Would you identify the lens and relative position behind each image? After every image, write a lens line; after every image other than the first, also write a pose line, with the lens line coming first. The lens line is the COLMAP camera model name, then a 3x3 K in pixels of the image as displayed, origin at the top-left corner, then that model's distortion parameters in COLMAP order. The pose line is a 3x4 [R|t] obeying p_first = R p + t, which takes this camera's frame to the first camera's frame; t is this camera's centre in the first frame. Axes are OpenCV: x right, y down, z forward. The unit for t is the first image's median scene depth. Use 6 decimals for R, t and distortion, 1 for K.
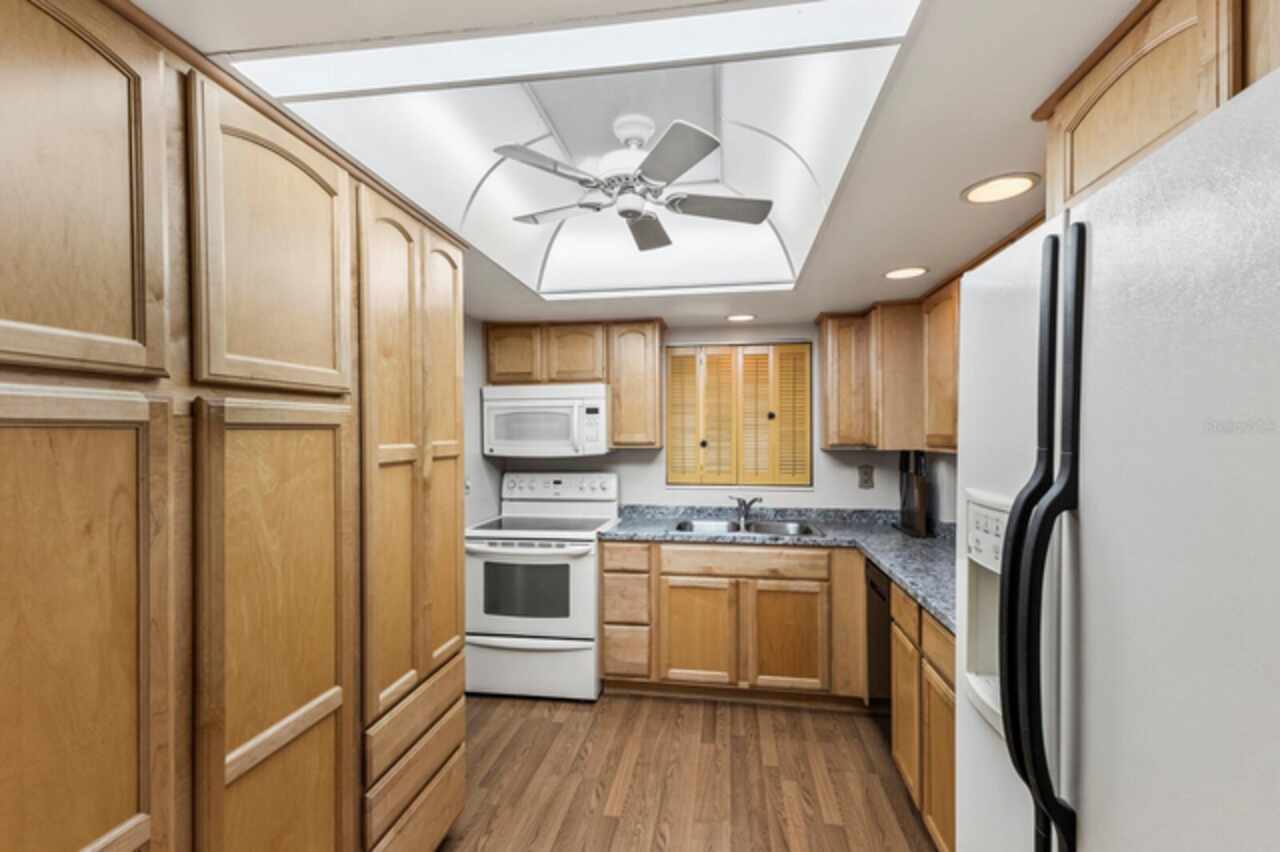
lens RADIAL K [[553.7, 0, 646.0], [0, 553.7, 432.8], [0, 0, 1]] dist [0.021563, -0.000098]
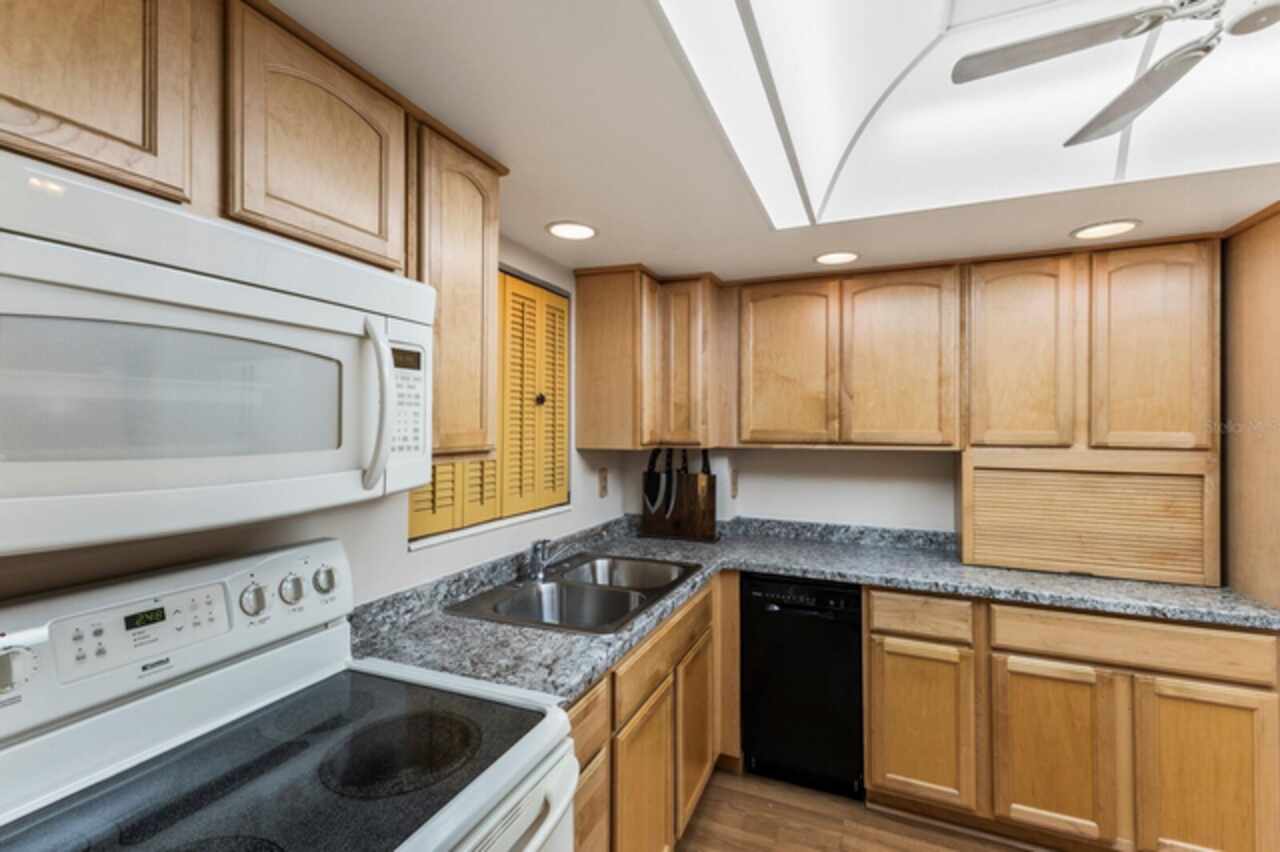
lens RADIAL K [[568.0, 0, 623.1], [0, 568.0, 434.2], [0, 0, 1]] dist [0.001206, -0.000378]
pose [[0.232142, -0.010323, 0.972627, -0.384722], [-0.000383, 0.999943, 0.010704, 0.001865], [-0.972682, -0.002857, 0.232124, 0.770088]]
